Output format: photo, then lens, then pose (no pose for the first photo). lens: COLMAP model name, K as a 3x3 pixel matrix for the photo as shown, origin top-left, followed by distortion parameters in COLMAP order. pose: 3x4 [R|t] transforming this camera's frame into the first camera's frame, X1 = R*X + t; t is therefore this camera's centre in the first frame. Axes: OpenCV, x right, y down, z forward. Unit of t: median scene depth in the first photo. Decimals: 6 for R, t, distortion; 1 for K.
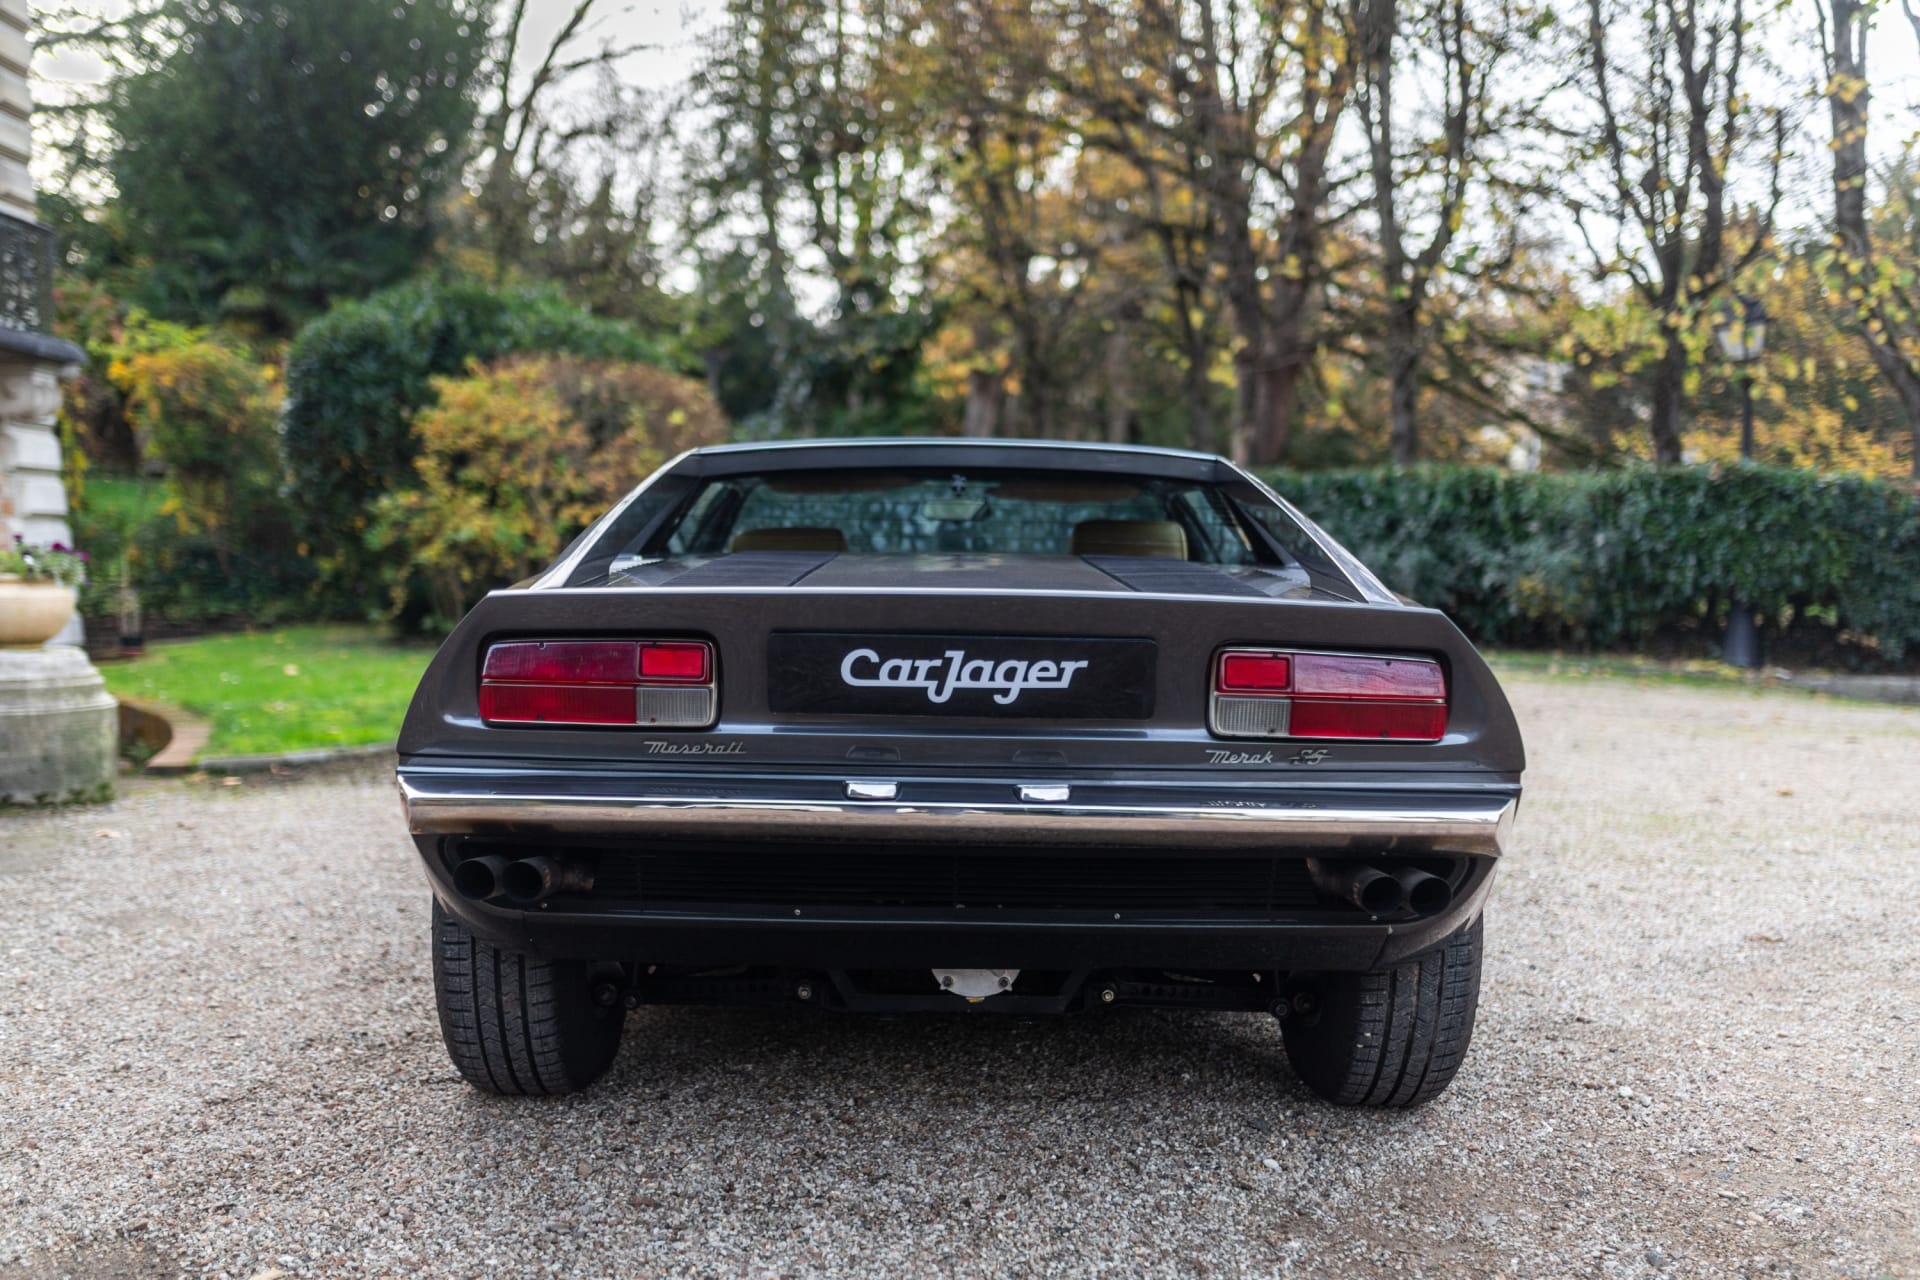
lens RADIAL K [[1755.4, 0, 958.5], [0, 1755.4, 638.8], [0, 0, 1]] dist [-0.013660, 0.000000]
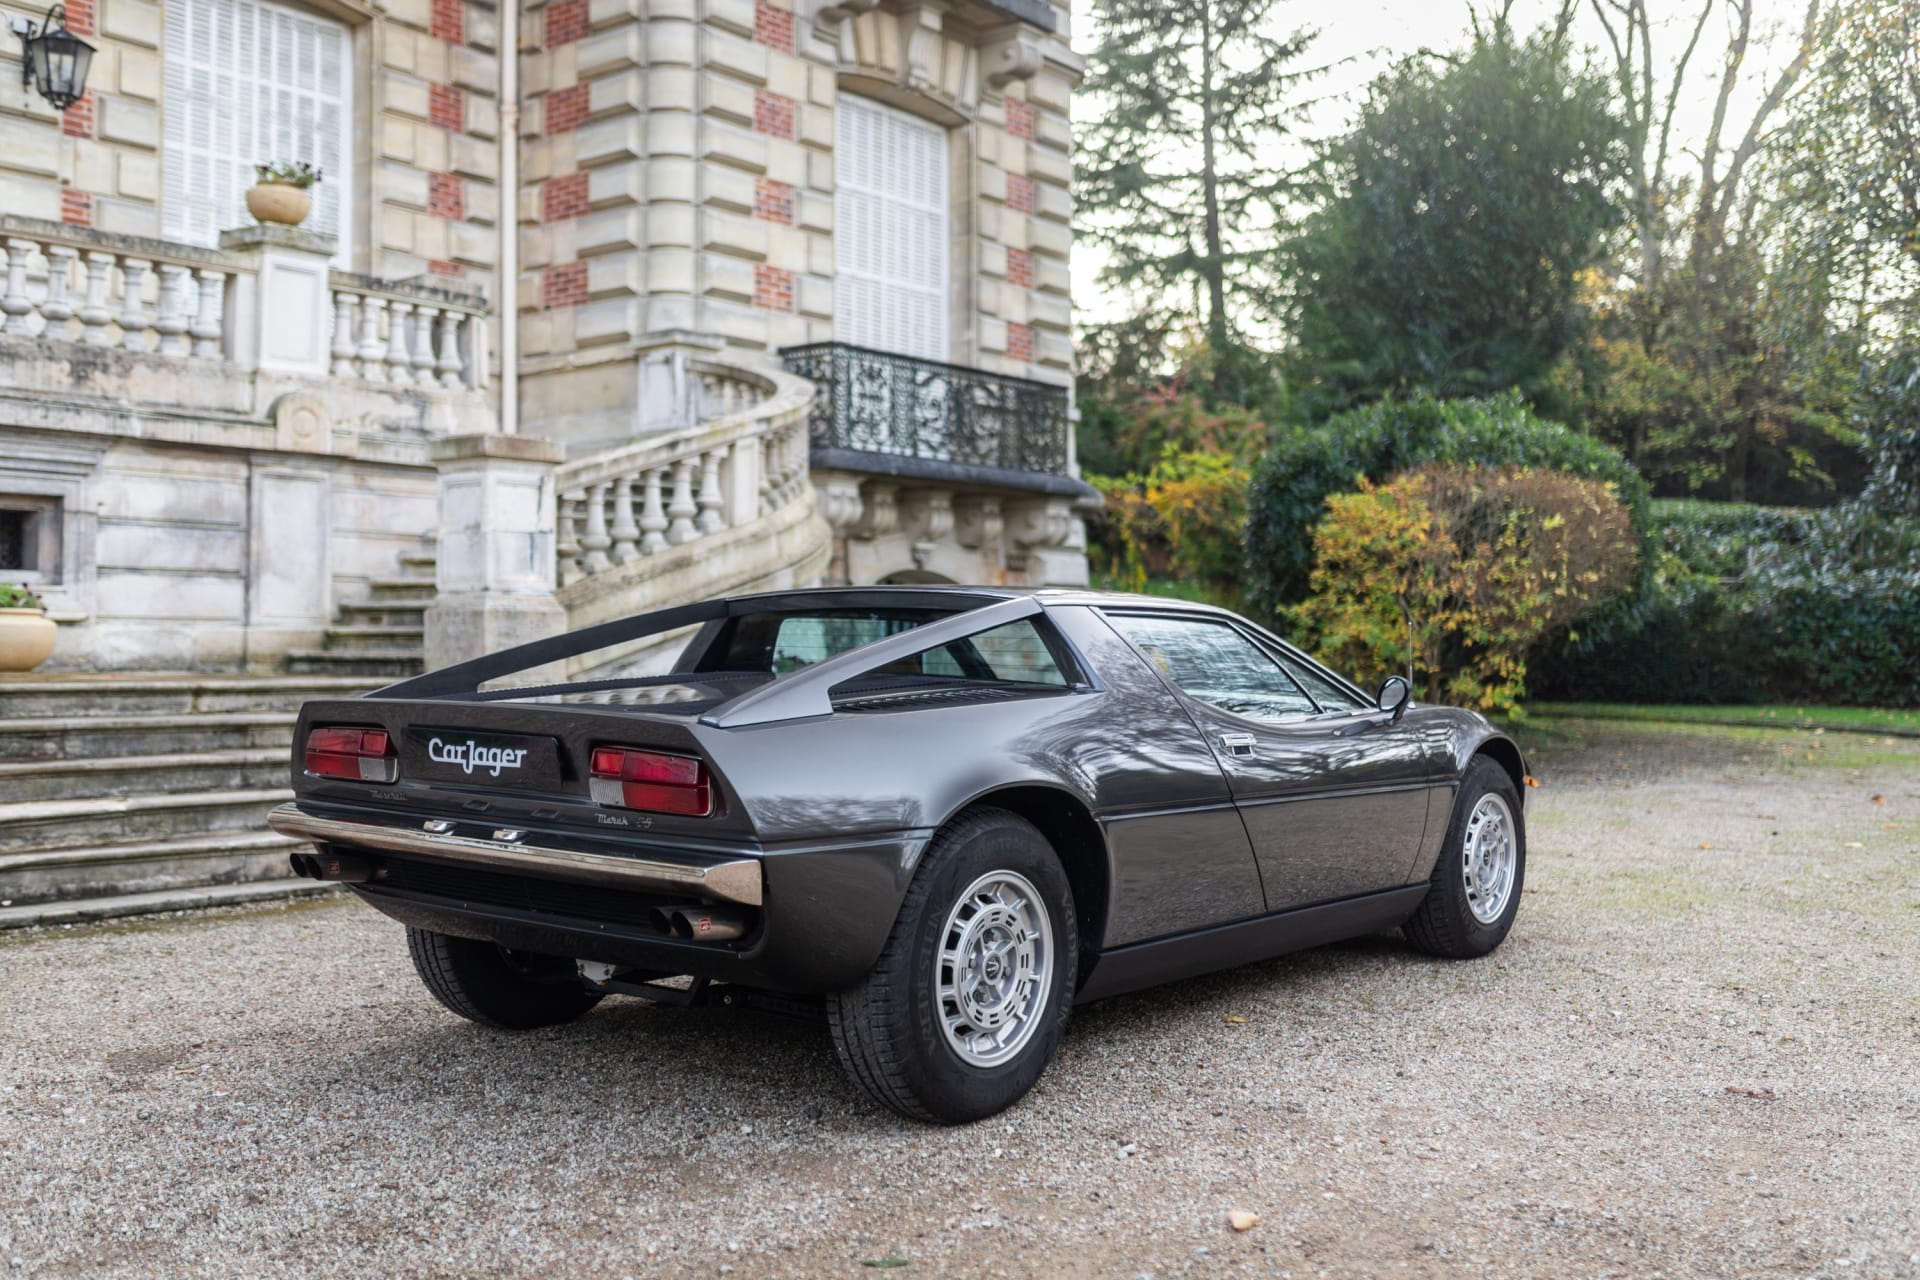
lens RADIAL K [[1755.4, 0, 954.1], [0, 1755.4, 637.4], [0, 0, 1]] dist [-0.013660, 0.000000]
pose [[0.800109, -0.007015, -0.599813, 0.165278], [-0.026951, 0.998502, -0.047628, -0.002915], [0.599248, 0.054273, 0.798721, -0.000433]]
